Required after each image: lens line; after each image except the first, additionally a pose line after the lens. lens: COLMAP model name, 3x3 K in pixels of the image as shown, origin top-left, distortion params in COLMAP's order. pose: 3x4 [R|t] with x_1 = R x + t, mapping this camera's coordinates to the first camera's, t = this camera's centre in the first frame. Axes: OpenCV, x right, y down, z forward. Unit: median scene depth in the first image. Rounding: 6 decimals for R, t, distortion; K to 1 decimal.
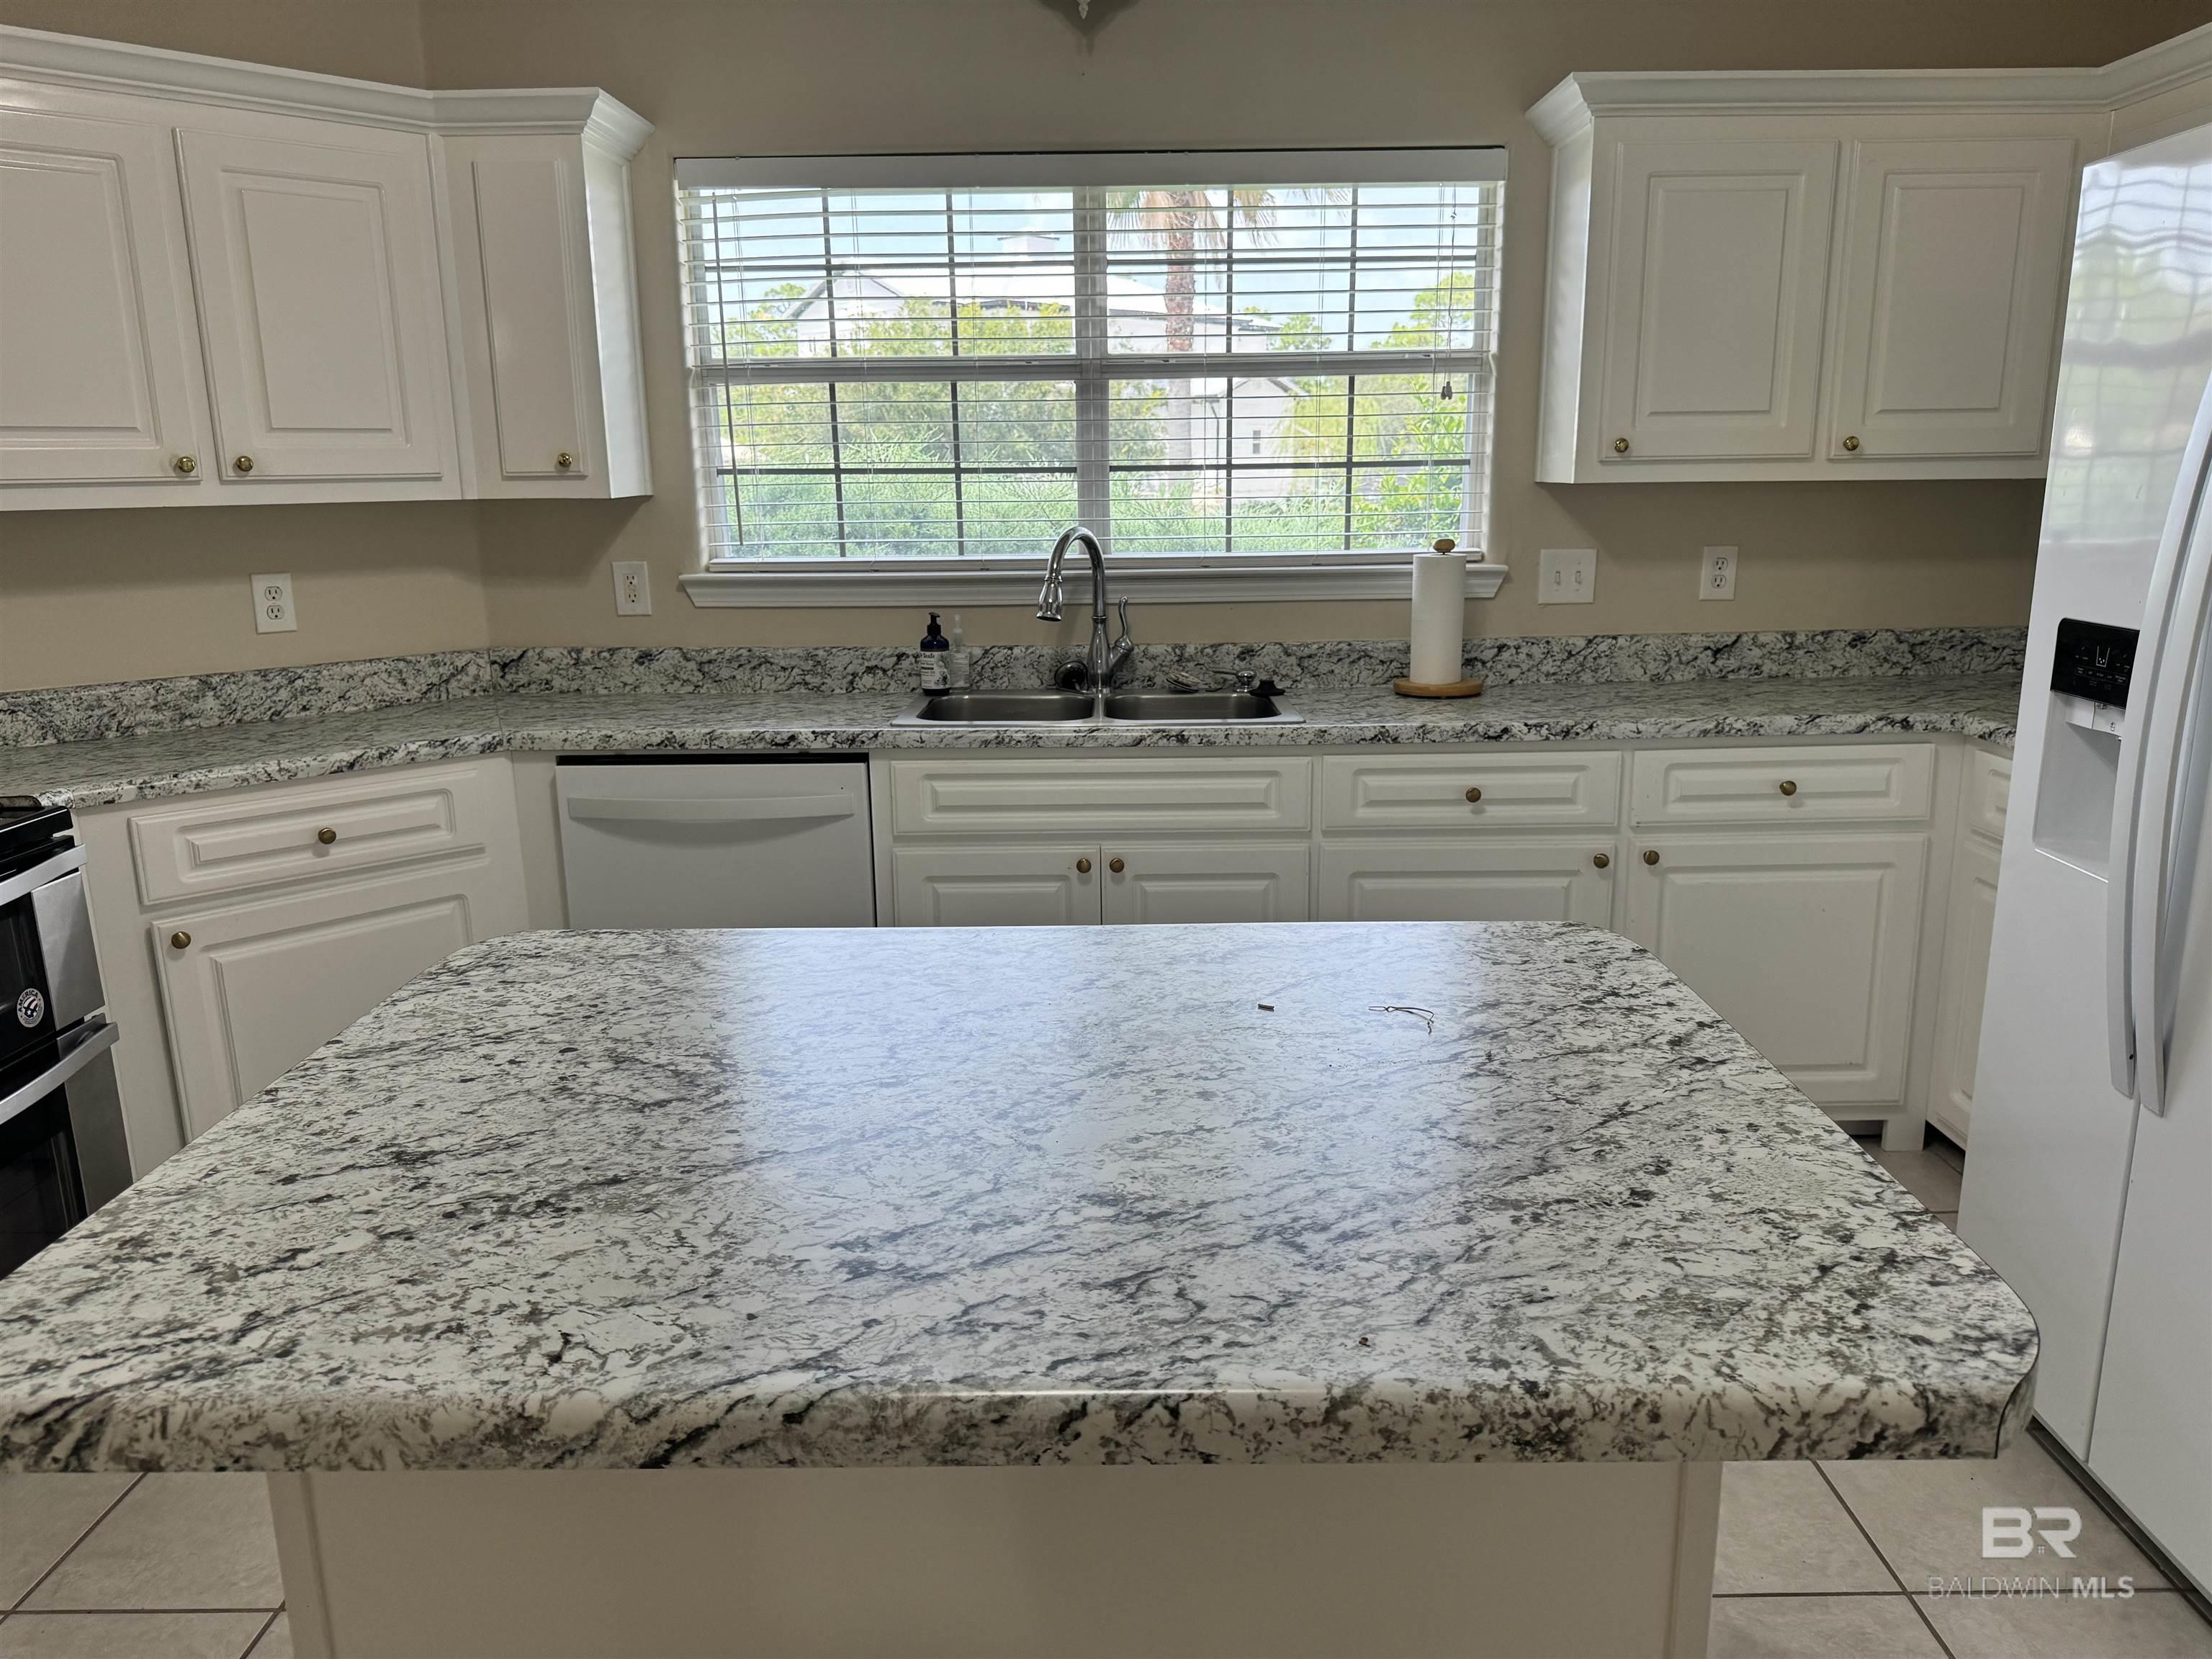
lens RADIAL K [[1557.1, 0, 1106.0], [0, 1557.1, 829.5], [0, 0, 1]] dist [0.112651, -0.190349]
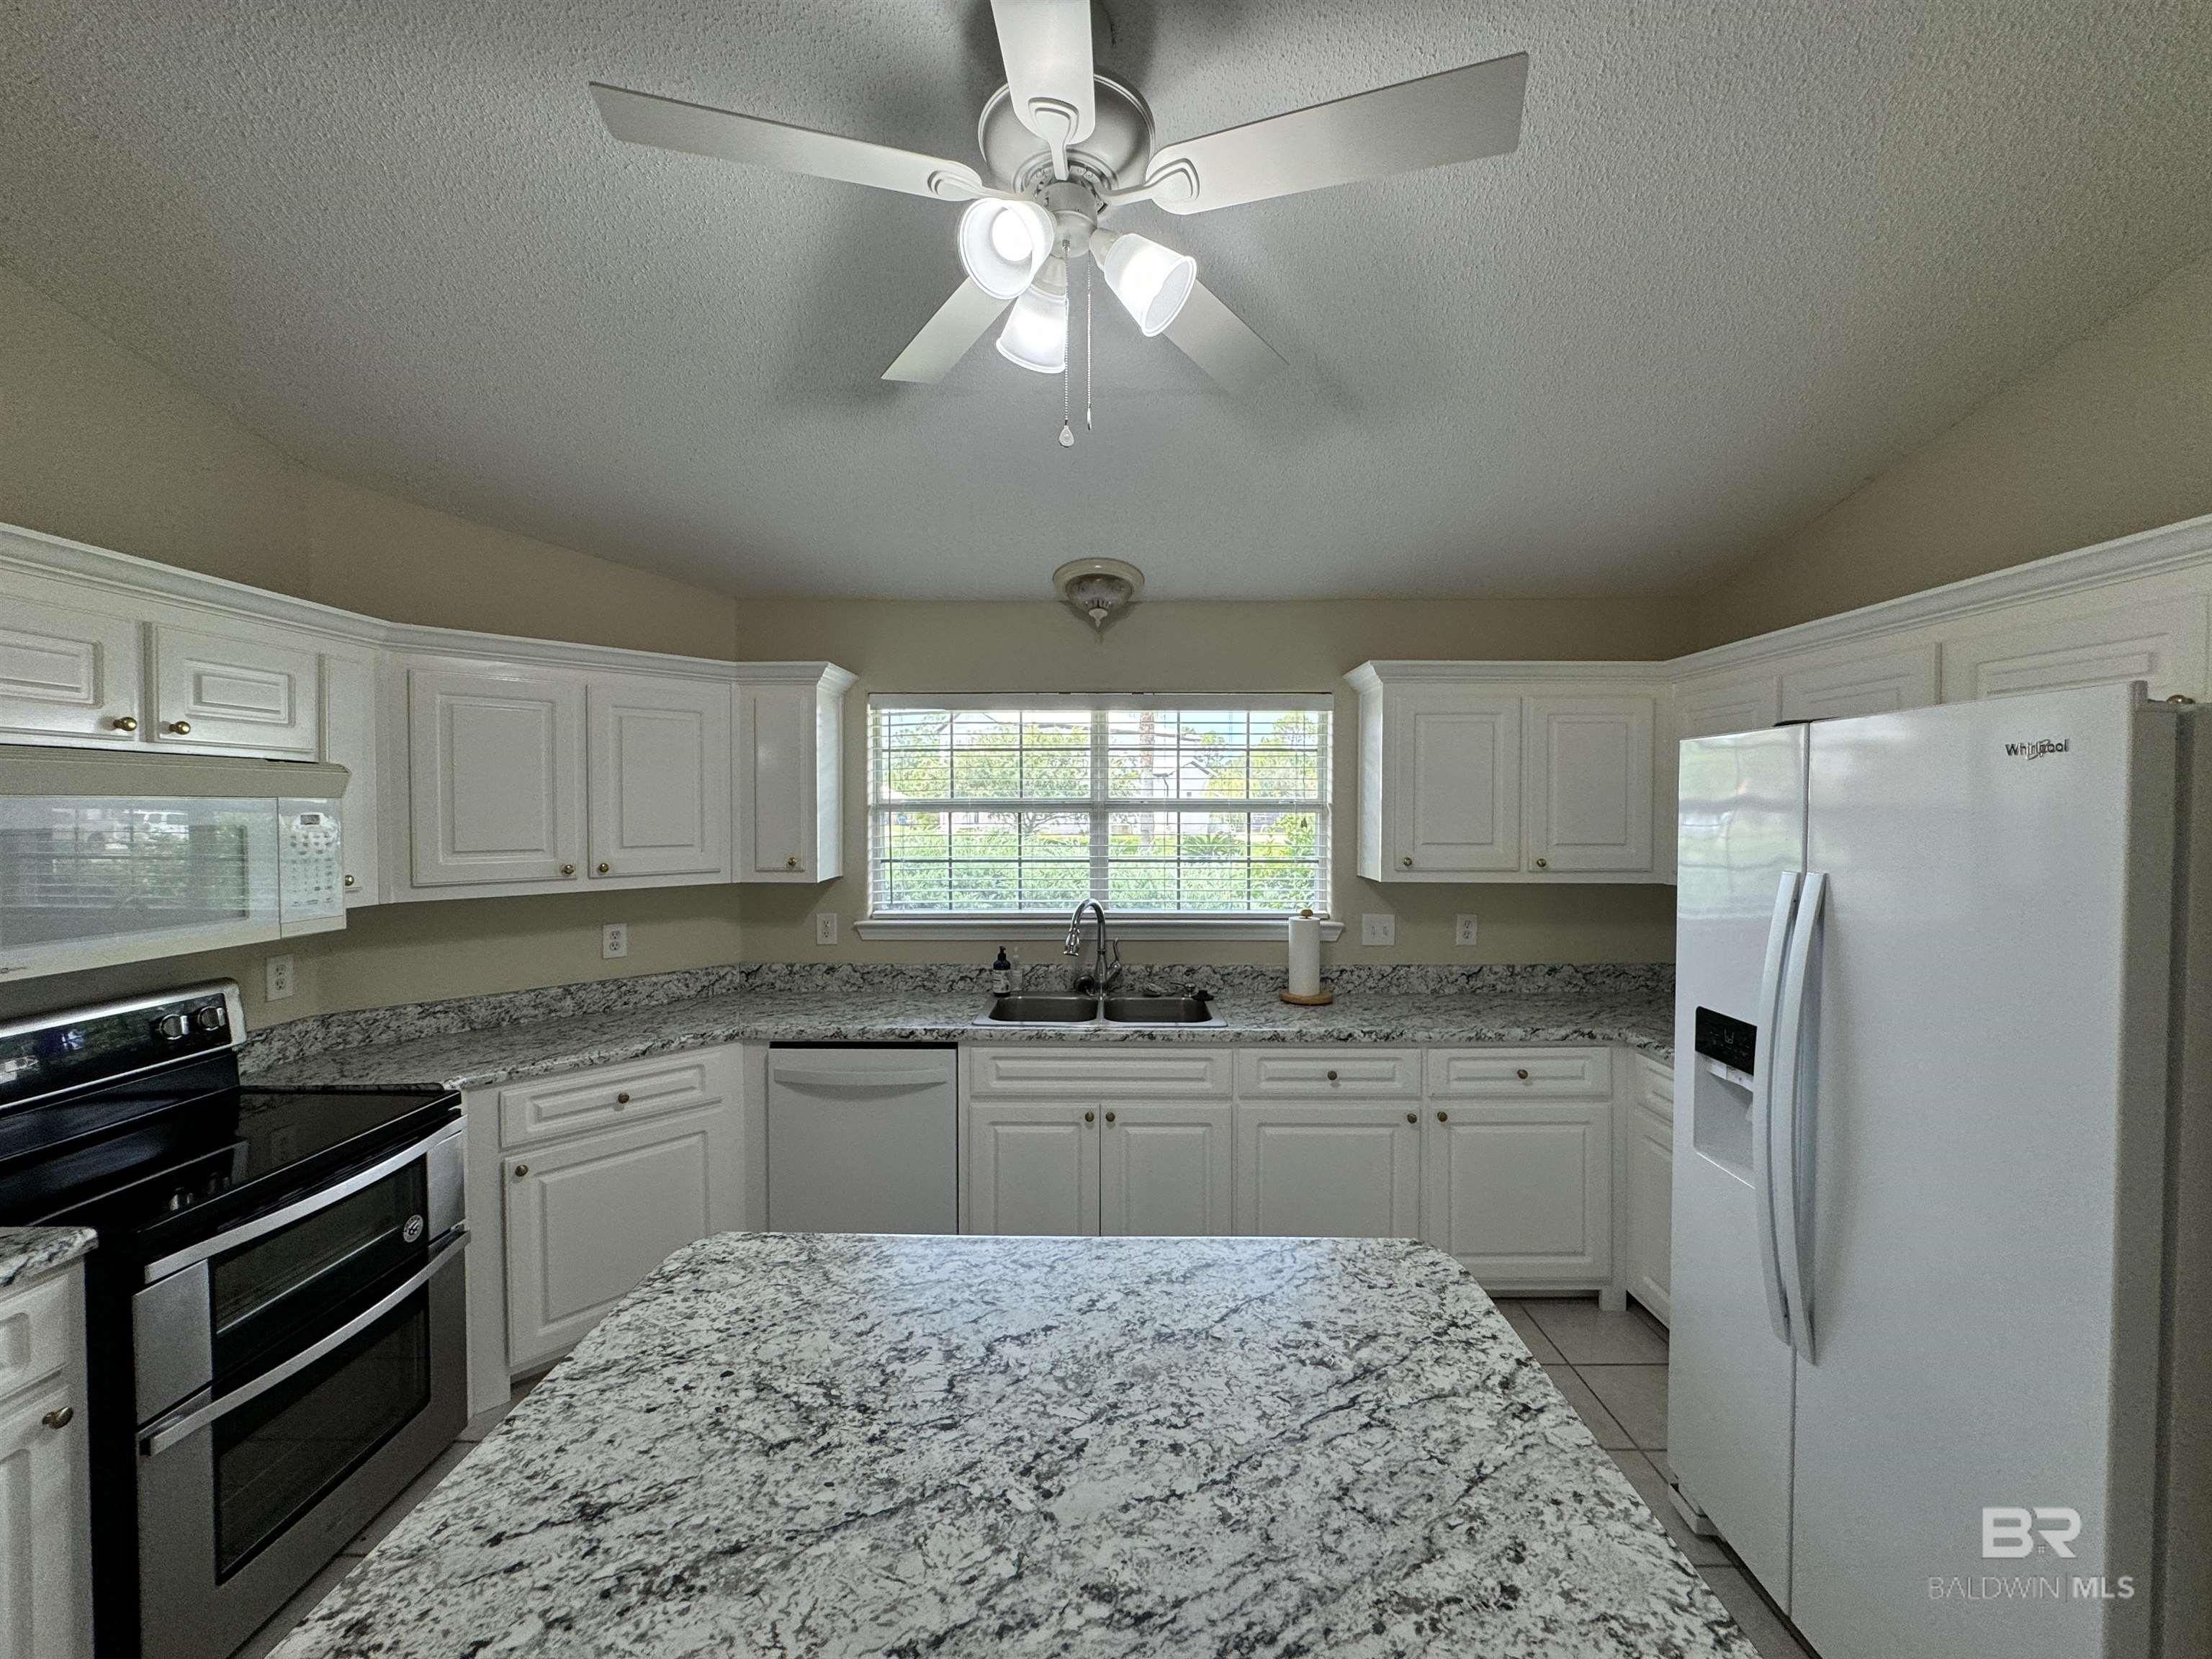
lens RADIAL K [[889.5, 0, 1099.9], [0, 889.5, 830.4], [0, 0, 1]] dist [0.001983, 0.000771]
pose [[0.999883, 0.013938, -0.006368, -0.002520], [-0.014940, 0.979090, -0.202878, -0.089844], [0.003407, 0.202949, 0.979183, 0.054473]]
